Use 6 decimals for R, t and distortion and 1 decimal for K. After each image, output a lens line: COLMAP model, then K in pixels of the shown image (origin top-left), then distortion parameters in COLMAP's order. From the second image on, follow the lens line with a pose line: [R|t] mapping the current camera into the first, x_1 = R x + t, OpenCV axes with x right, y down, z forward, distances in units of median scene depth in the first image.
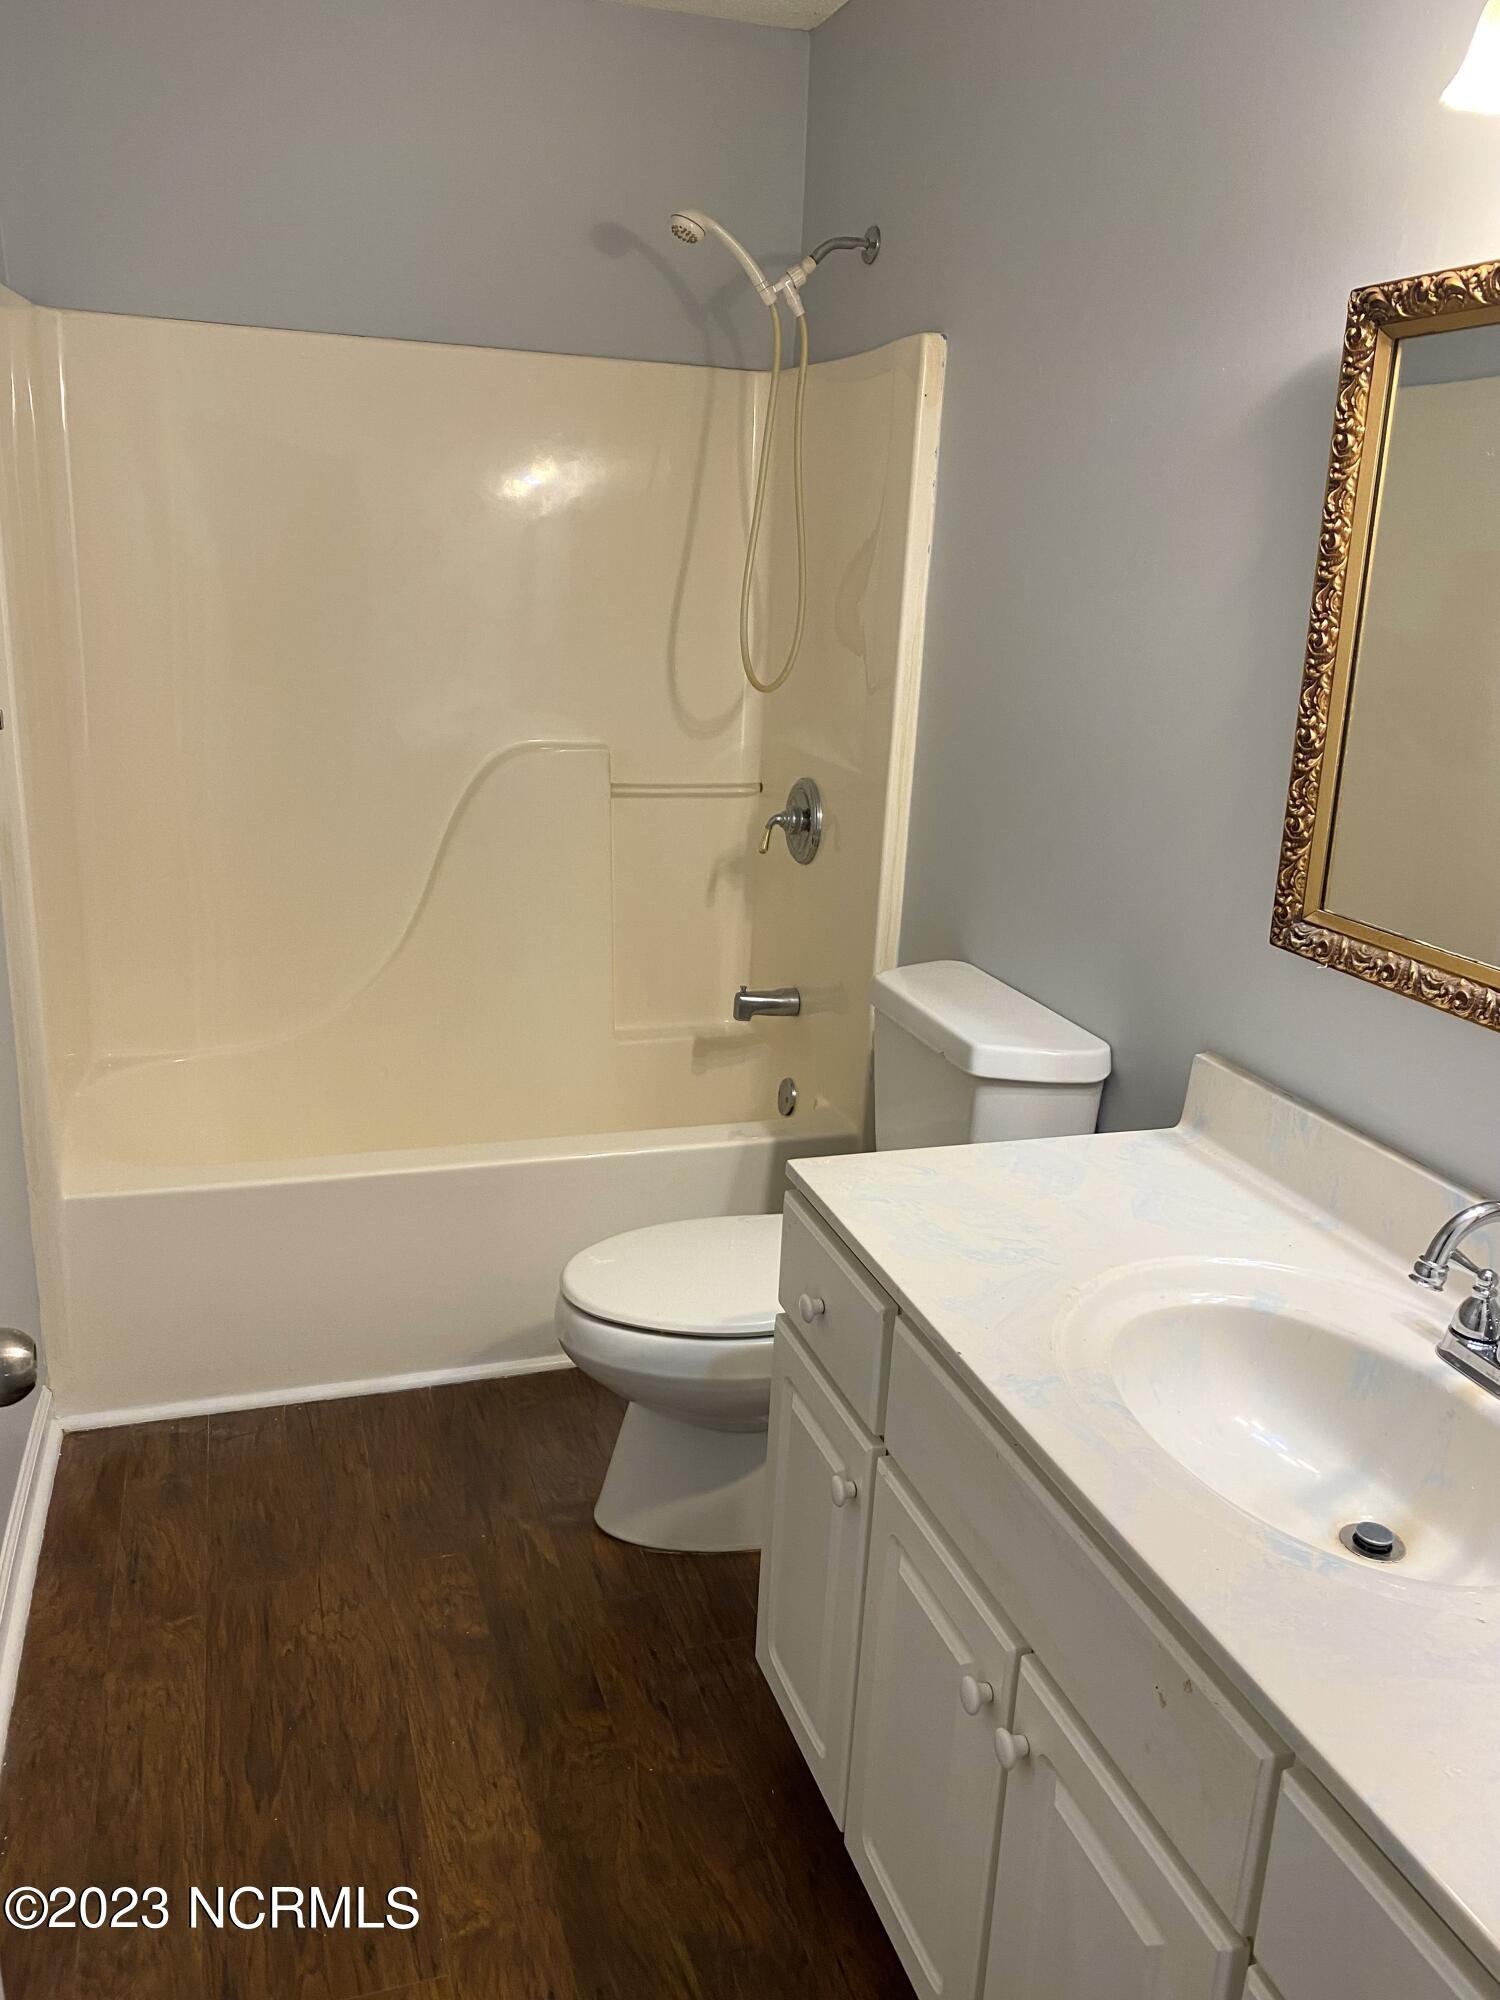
lens RADIAL K [[1509.5, 0, 750.0], [0, 1509.5, 1000.0], [0, 0, 1]] dist [0.067872, -0.108428]
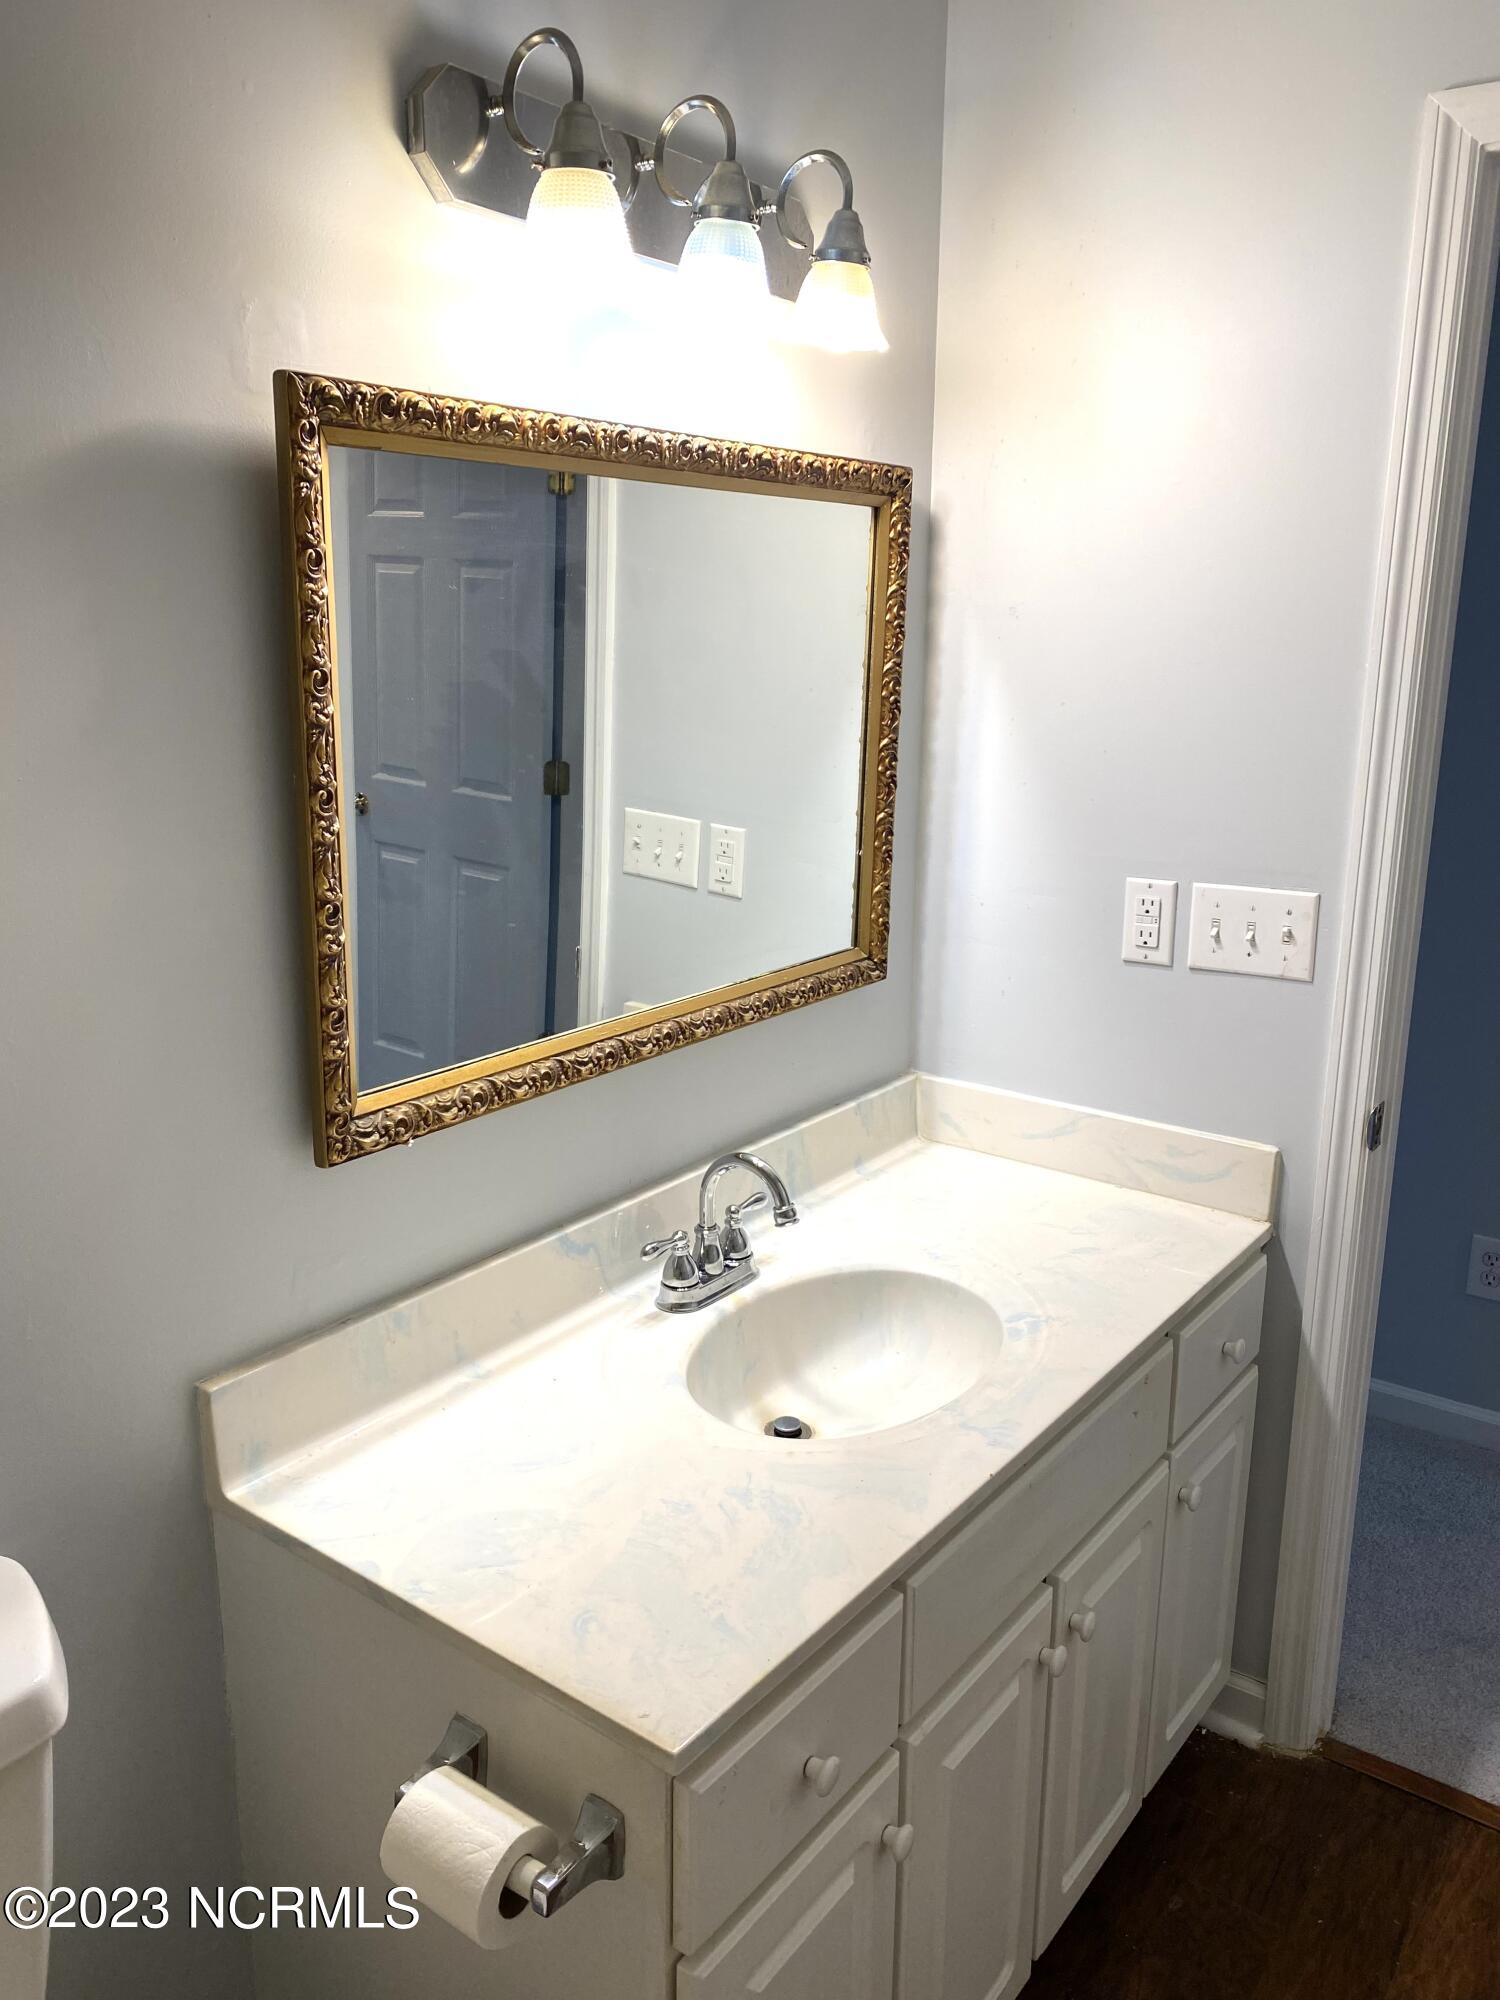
lens RADIAL K [[1509.5, 0, 750.0], [0, 1509.5, 1000.0], [0, 0, 1]] dist [0.067872, -0.108428]
pose [[-0.562580, -0.247506, 0.788825, -0.436782], [0.205256, 0.882448, 0.423268, -0.452719], [-0.800858, 0.400033, -0.445646, 1.262390]]
